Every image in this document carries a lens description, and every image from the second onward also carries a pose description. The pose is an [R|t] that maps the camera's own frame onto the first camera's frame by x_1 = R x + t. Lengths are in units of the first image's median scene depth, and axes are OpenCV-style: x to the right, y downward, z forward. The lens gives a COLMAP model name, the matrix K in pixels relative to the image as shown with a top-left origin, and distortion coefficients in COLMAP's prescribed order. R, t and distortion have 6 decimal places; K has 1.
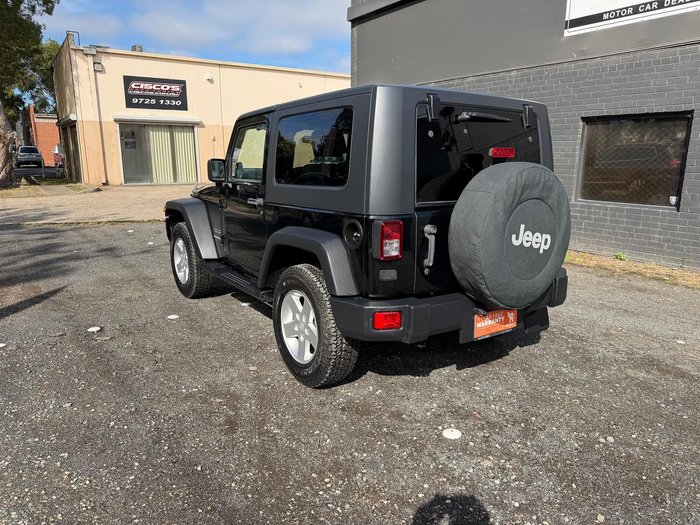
lens RADIAL K [[490.1, 0, 341.1], [0, 490.1, 269.7], [0, 0, 1]] dist [0.000983, -0.005240]
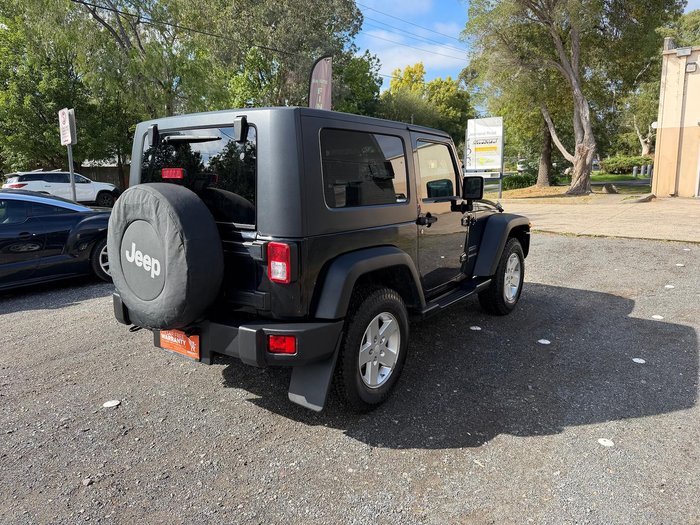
lens RADIAL K [[491.0, 0, 348.0], [0, 491.0, 260.5], [0, 0, 1]] dist [0.026416, -0.041550]
pose [[0.332340, 0.160345, -0.929430, 0.877373], [-0.192230, 0.976273, 0.099690, -0.145321], [0.923362, 0.145533, 0.355278, 0.617760]]
